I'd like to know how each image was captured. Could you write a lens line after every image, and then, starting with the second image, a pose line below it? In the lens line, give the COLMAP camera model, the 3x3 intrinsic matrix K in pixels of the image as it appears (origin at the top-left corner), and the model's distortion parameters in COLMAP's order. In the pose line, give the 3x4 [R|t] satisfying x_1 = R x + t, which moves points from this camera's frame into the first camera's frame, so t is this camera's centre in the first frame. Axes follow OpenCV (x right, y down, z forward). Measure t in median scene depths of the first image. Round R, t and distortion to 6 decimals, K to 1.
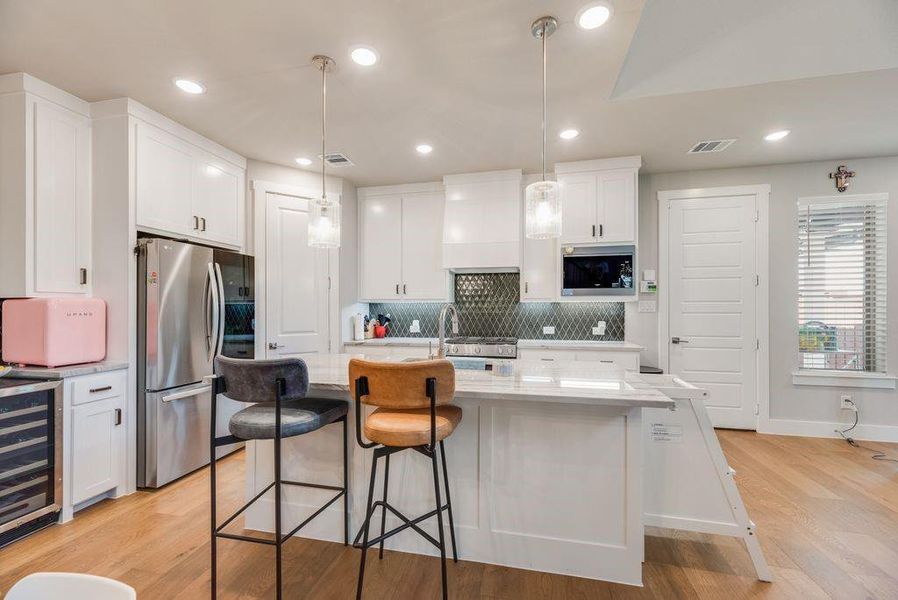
lens RADIAL K [[361.3, 0, 449.6], [0, 361.3, 304.2], [0, 0, 1]] dist [-0.000095, 0.000528]
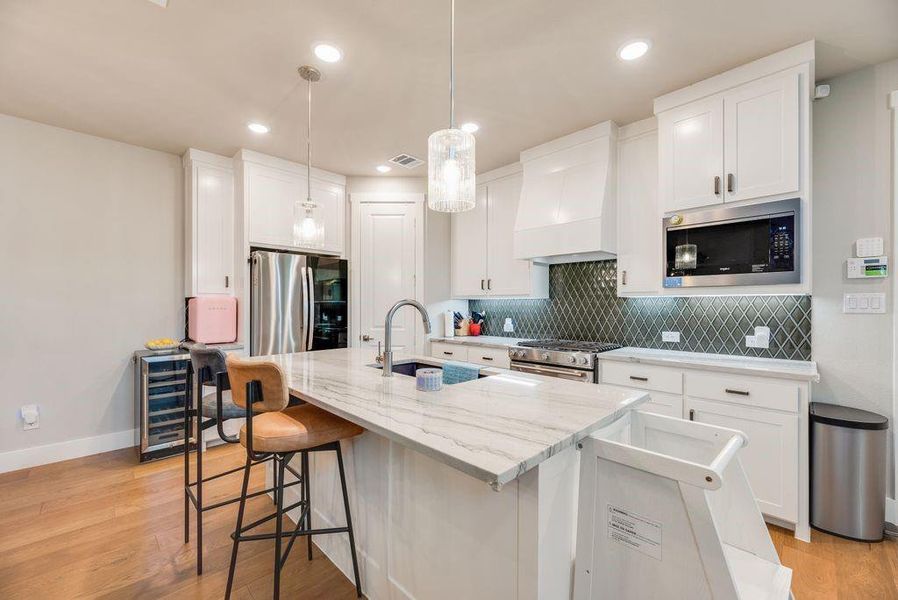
lens RADIAL K [[361.3, 0, 449.5], [0, 361.3, 302.3], [0, 0, 1]] dist [-0.000095, 0.000528]
pose [[0.840710, -0.001214, -0.541485, 0.346493], [0.002890, 0.999993, 0.002245, 0.001985], [0.541478, -0.003453, 0.840708, 0.199752]]
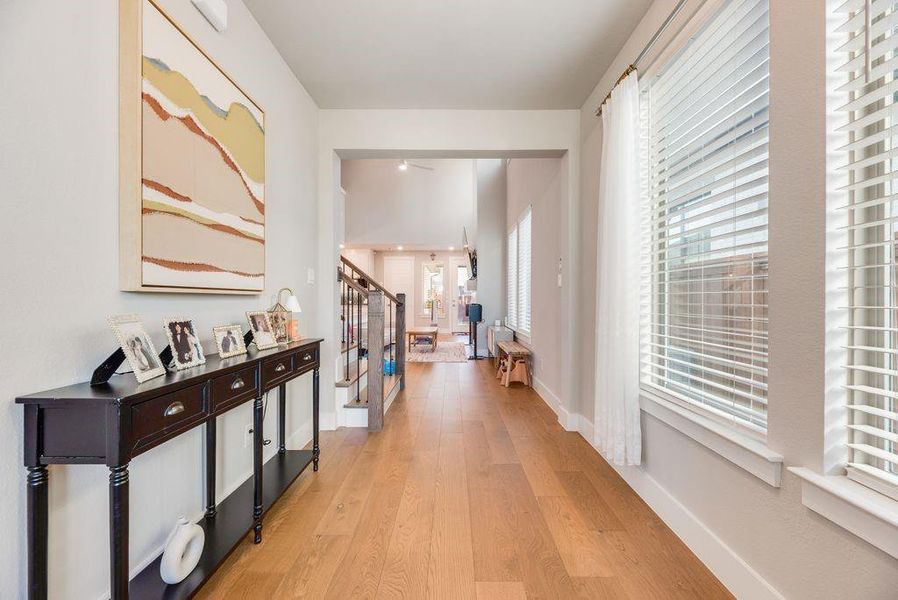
lens RADIAL K [[362.6, 0, 449.7], [0, 362.6, 299.7], [0, 0, 1]] dist [0.003156, -0.001364]
pose [[0.980539, 0.003431, 0.196294, 0.585856], [-0.005008, 0.999959, 0.007541, 0.028122], [-0.196260, -0.008377, 0.980516, -2.369852]]
